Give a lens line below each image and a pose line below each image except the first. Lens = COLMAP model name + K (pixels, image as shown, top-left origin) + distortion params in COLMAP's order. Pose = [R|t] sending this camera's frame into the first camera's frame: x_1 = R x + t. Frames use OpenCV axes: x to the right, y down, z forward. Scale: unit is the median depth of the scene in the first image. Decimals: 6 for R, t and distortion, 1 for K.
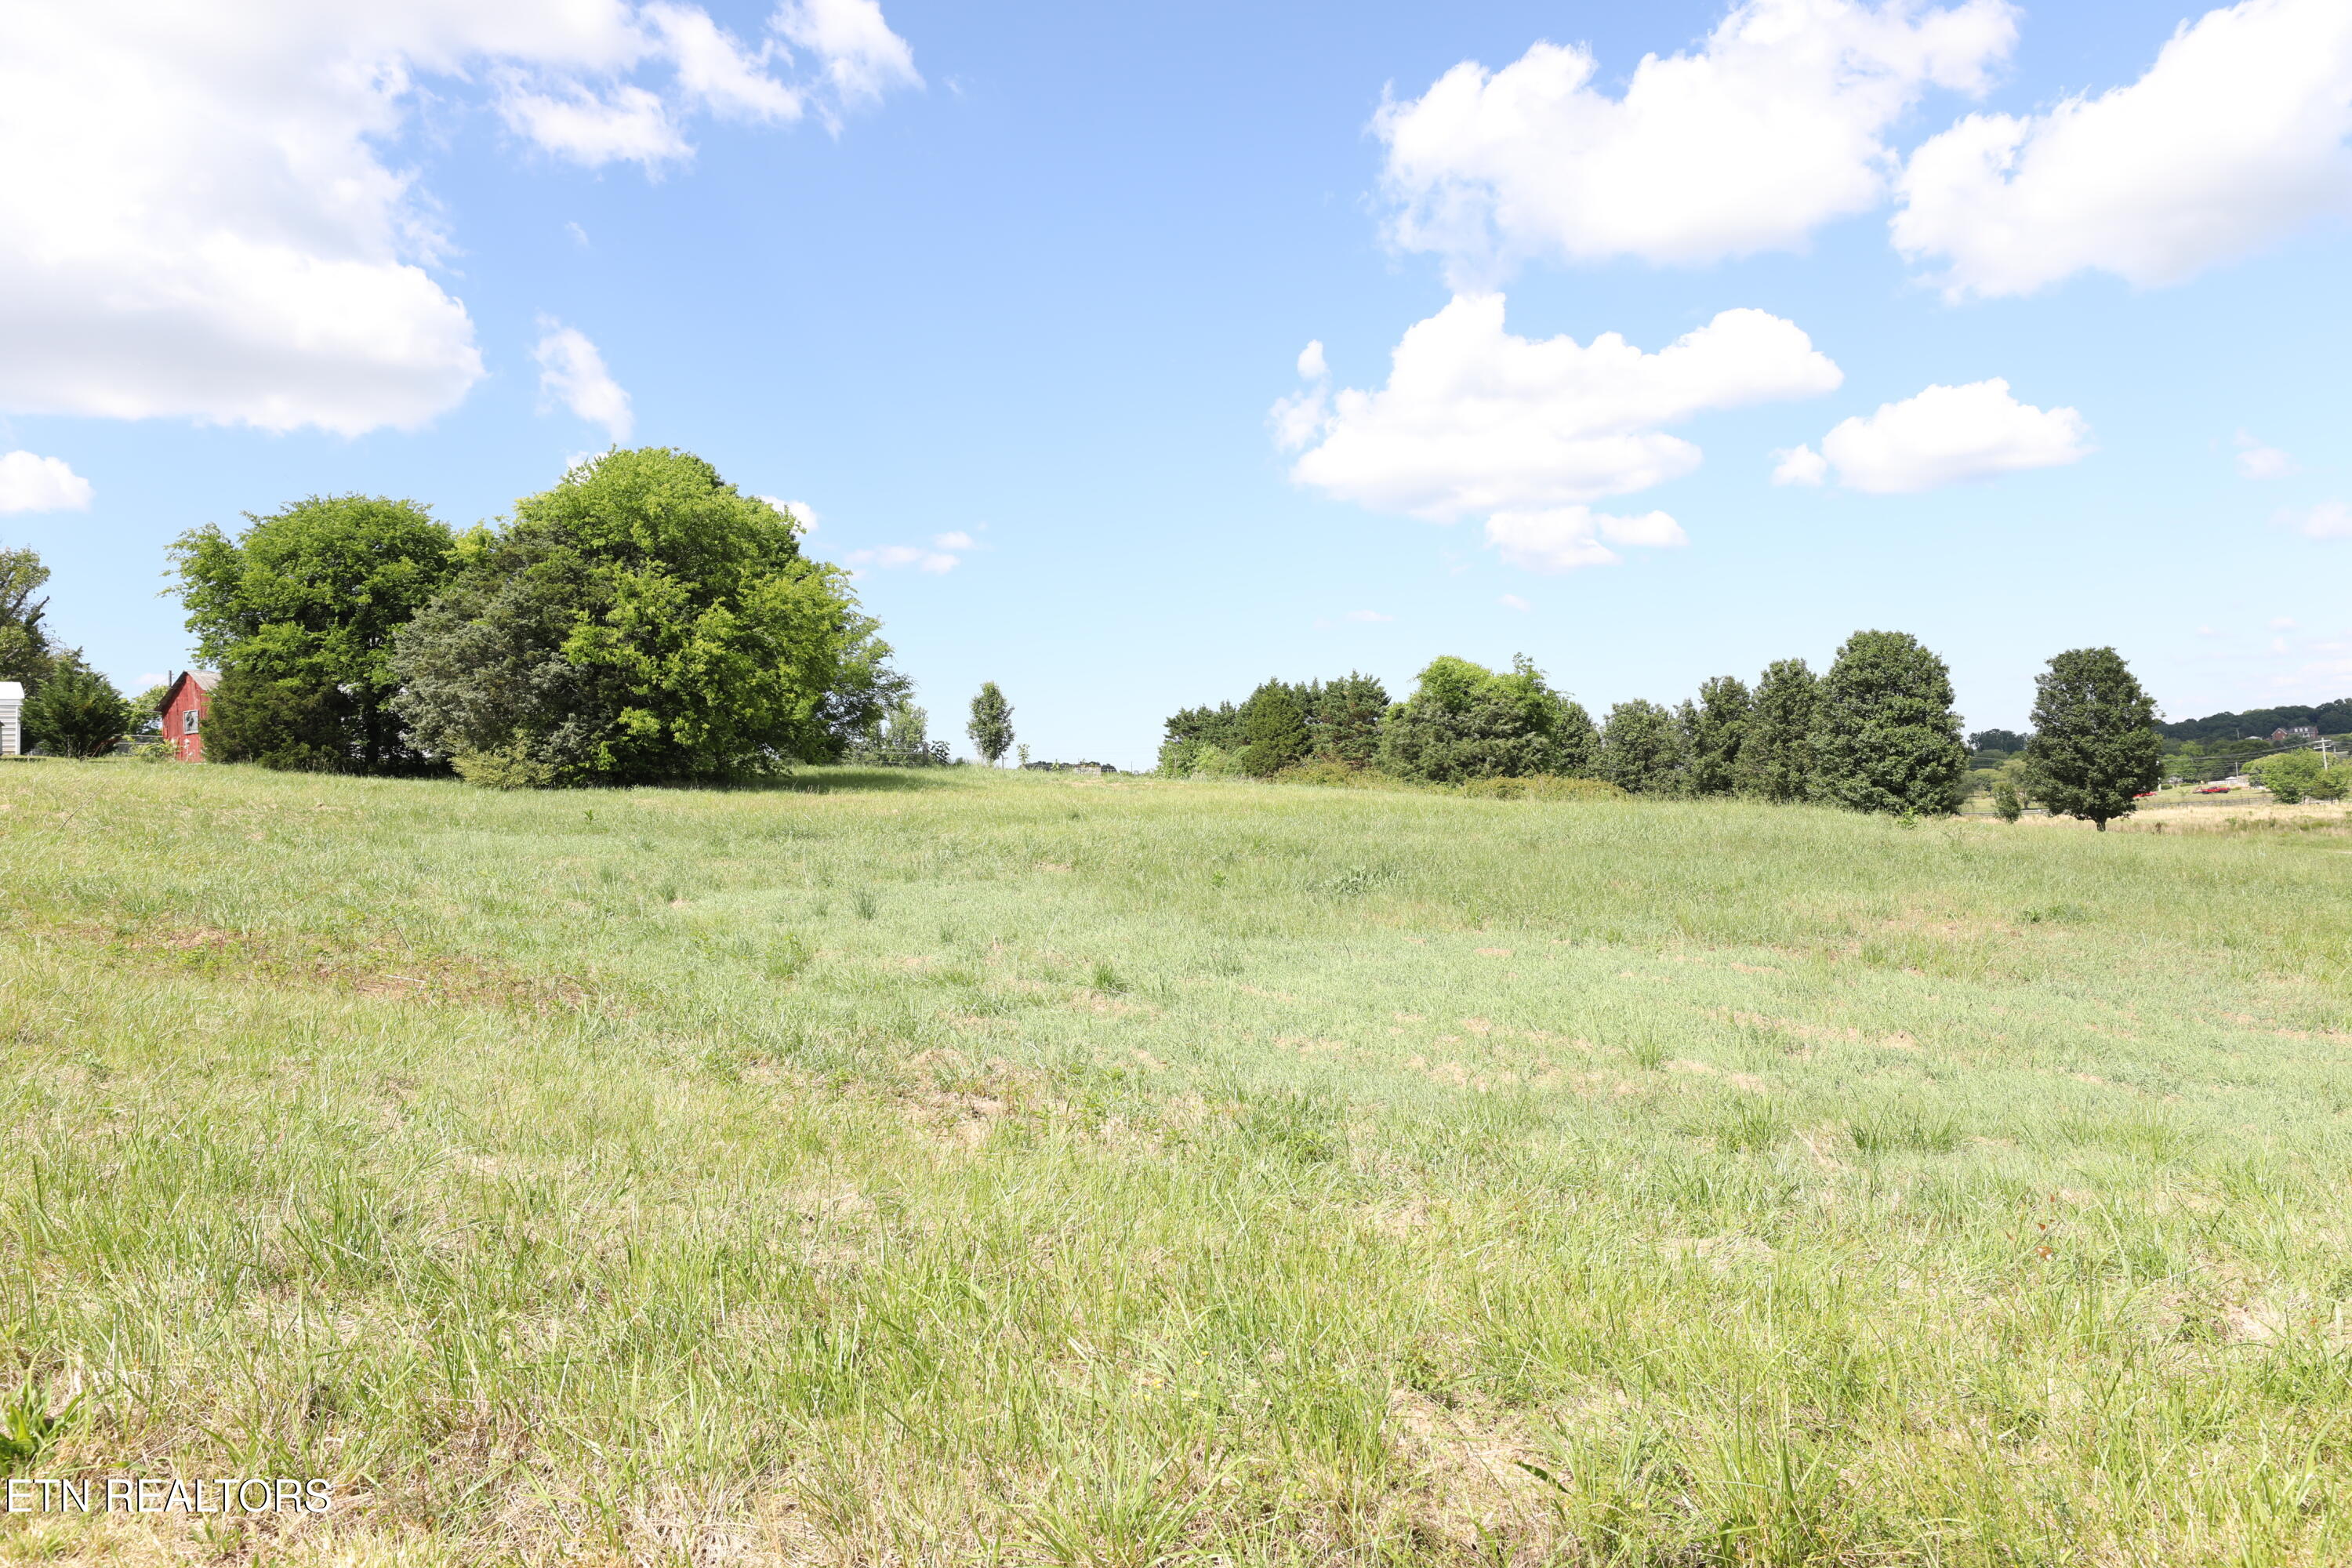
lens RADIAL K [[1611.5, 0, 1214.3], [0, 1611.5, 694.4], [0, 0, 1]] dist [-0.012099, 0.025294]
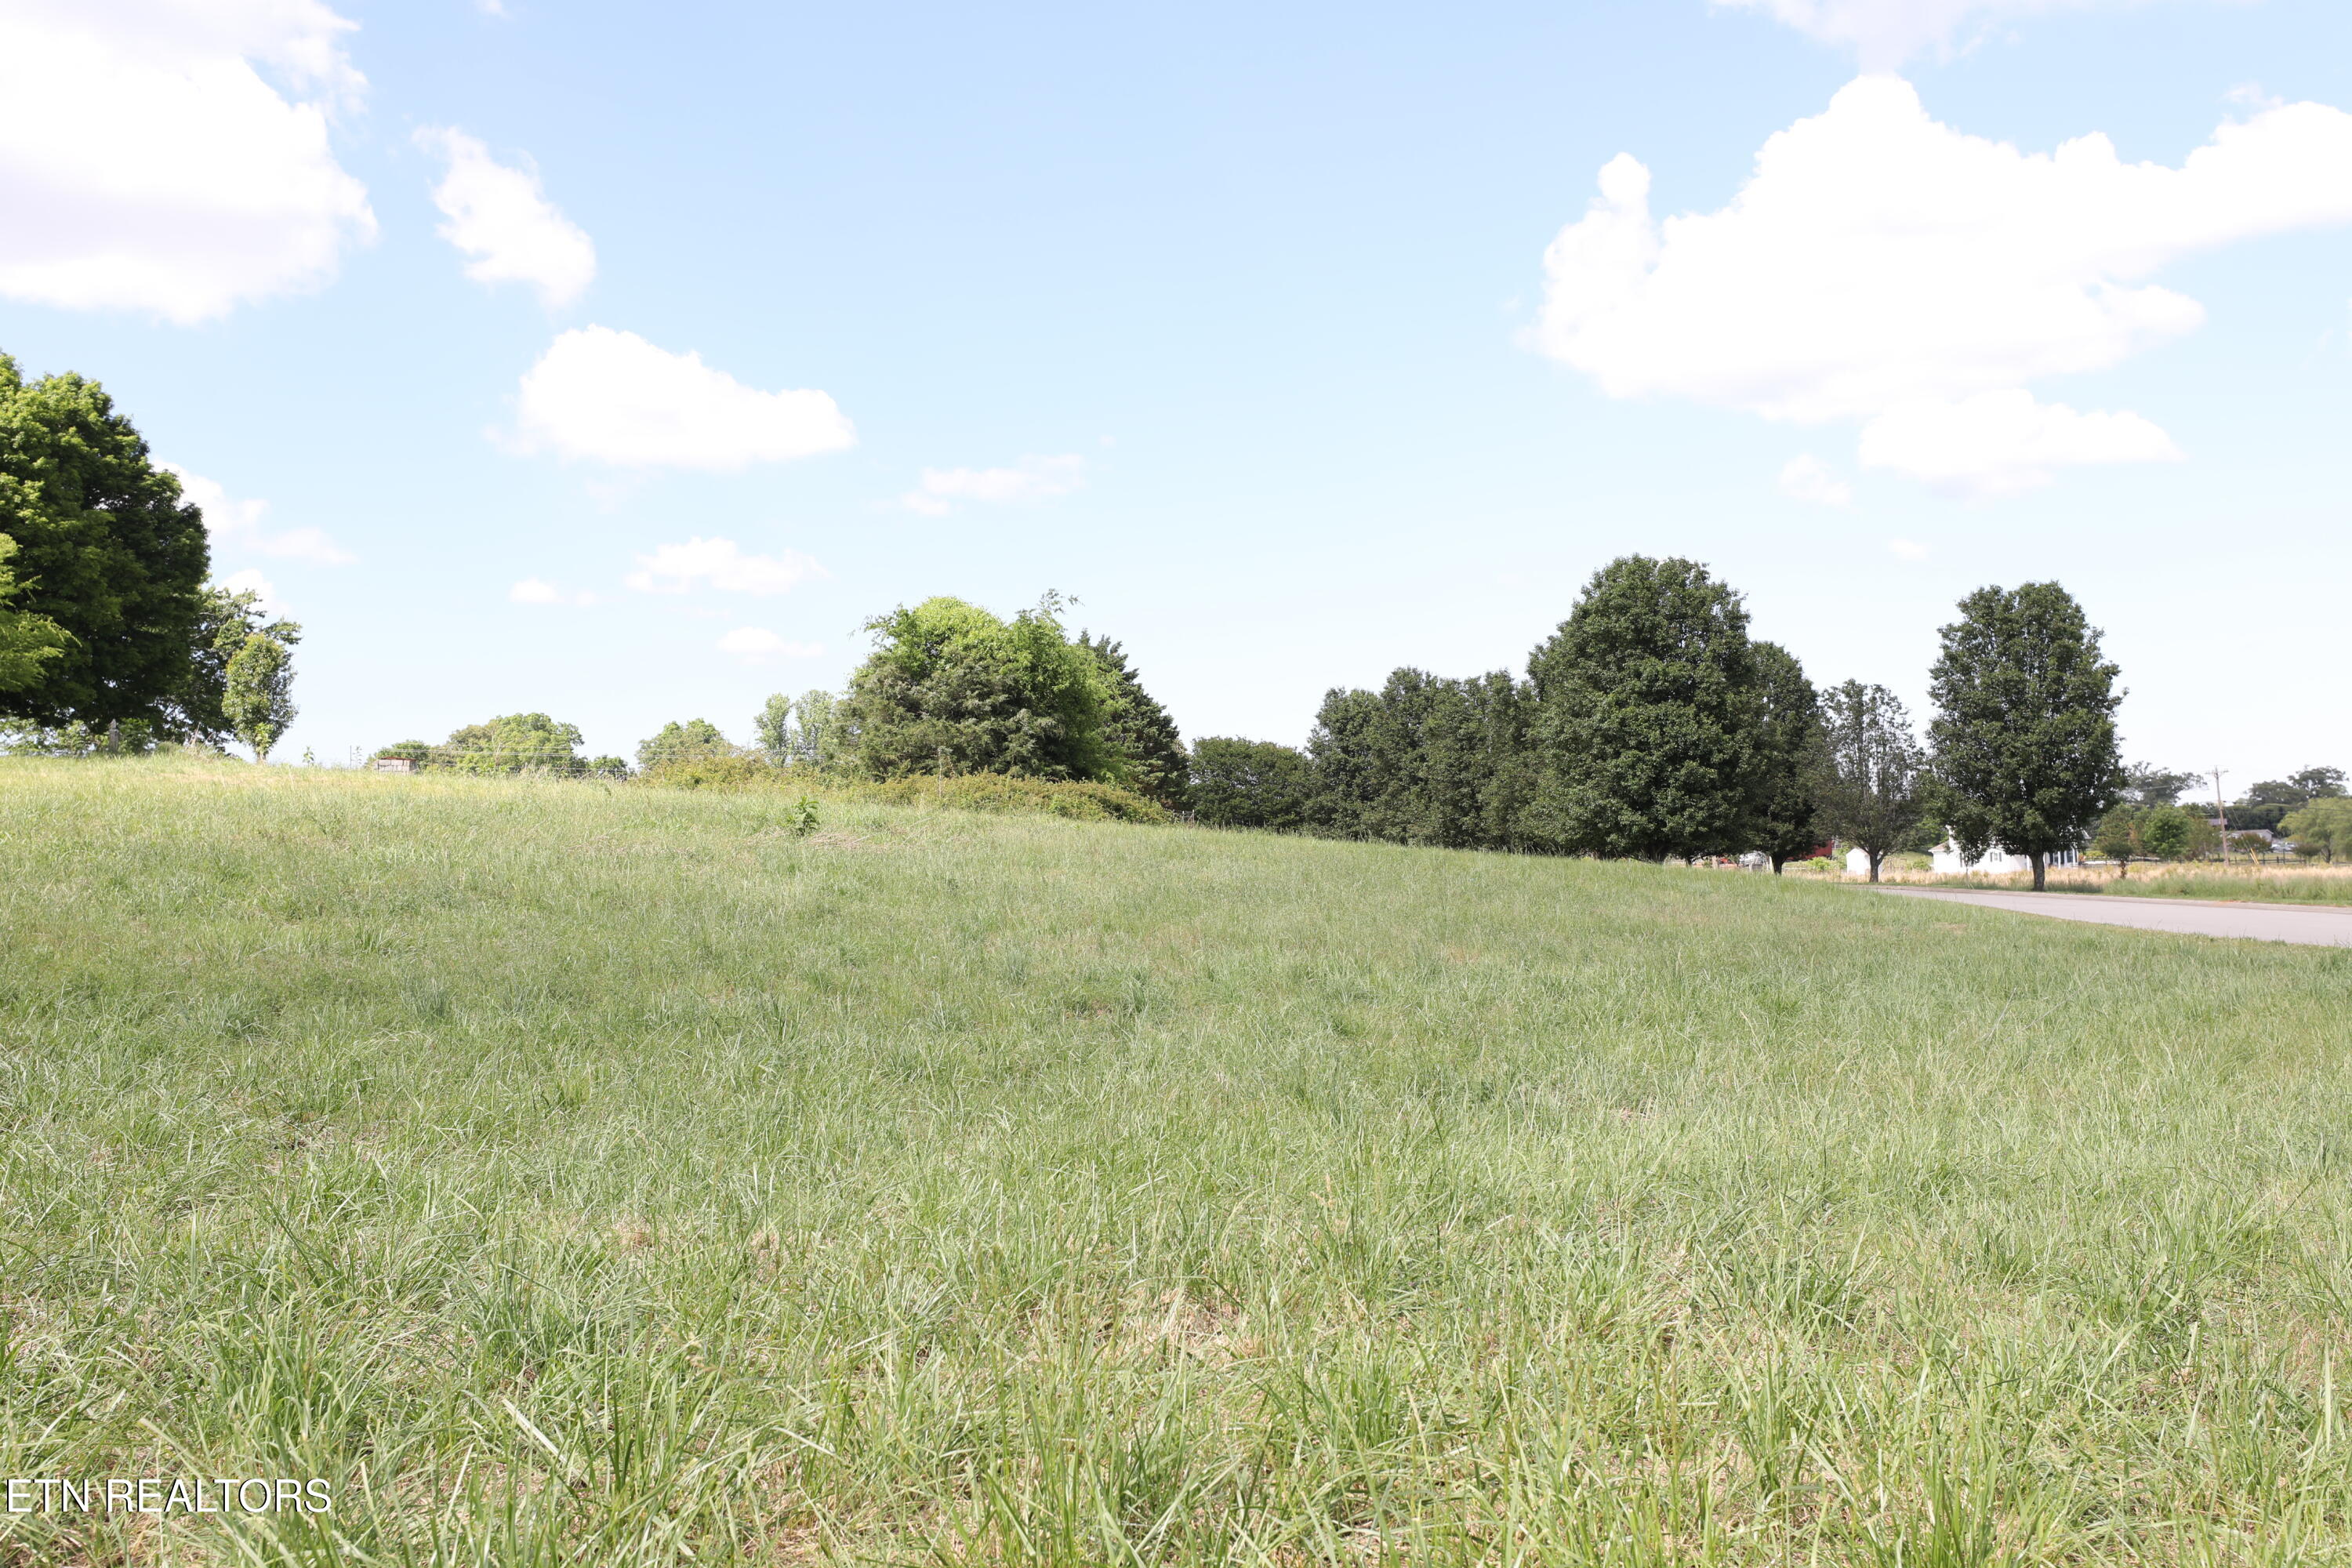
lens RADIAL K [[2404.0, 0, 1229.9], [0, 2404.0, 746.0], [0, 0, 1]] dist [0.051182, 0.000000]
pose [[0.993282, 0.003823, -0.115654, 0.372599], [-0.001088, 0.999718, 0.023703, 0.014034], [0.115712, -0.023418, 0.993007, 0.028946]]
